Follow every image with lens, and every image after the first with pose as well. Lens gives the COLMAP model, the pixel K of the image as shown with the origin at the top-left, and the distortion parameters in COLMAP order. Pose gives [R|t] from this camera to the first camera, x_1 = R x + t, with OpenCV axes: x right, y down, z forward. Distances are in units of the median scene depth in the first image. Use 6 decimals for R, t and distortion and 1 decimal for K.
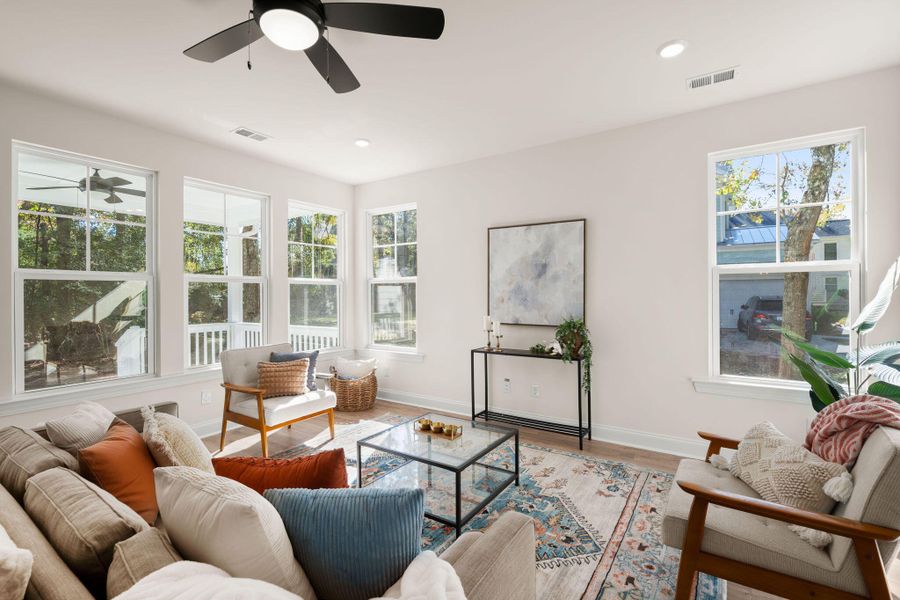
lens RADIAL K [[411.3, 0, 449.6], [0, 411.3, 292.9], [0, 0, 1]] dist [-0.004126, 0.000483]
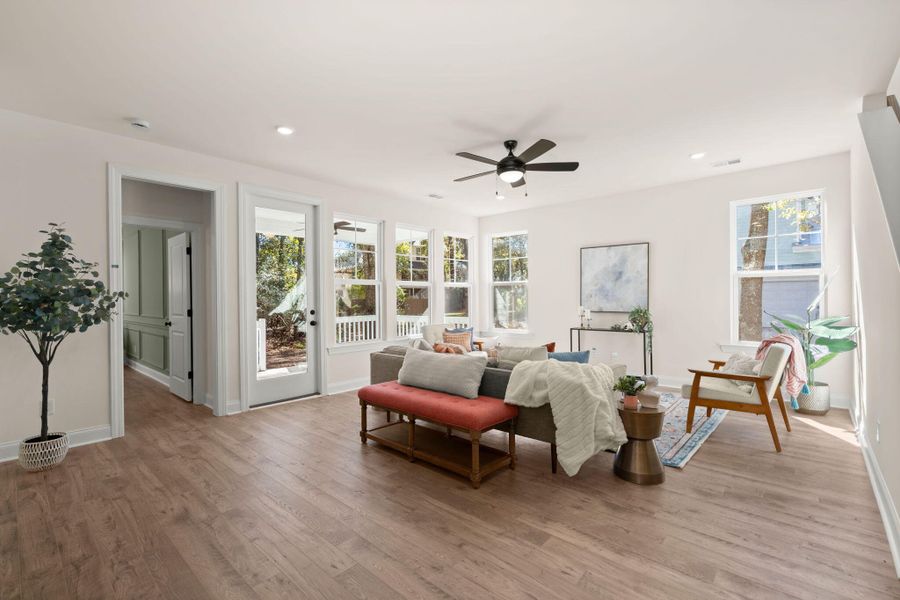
lens RADIAL K [[411.3, 0, 449.1], [0, 411.3, 298.8], [0, 0, 1]] dist [-0.004126, 0.000483]
pose [[0.989784, -0.003515, -0.142532, -0.187609], [0.004972, 0.999939, 0.009869, 0.012256], [0.142489, -0.010477, 0.989741, -0.621353]]
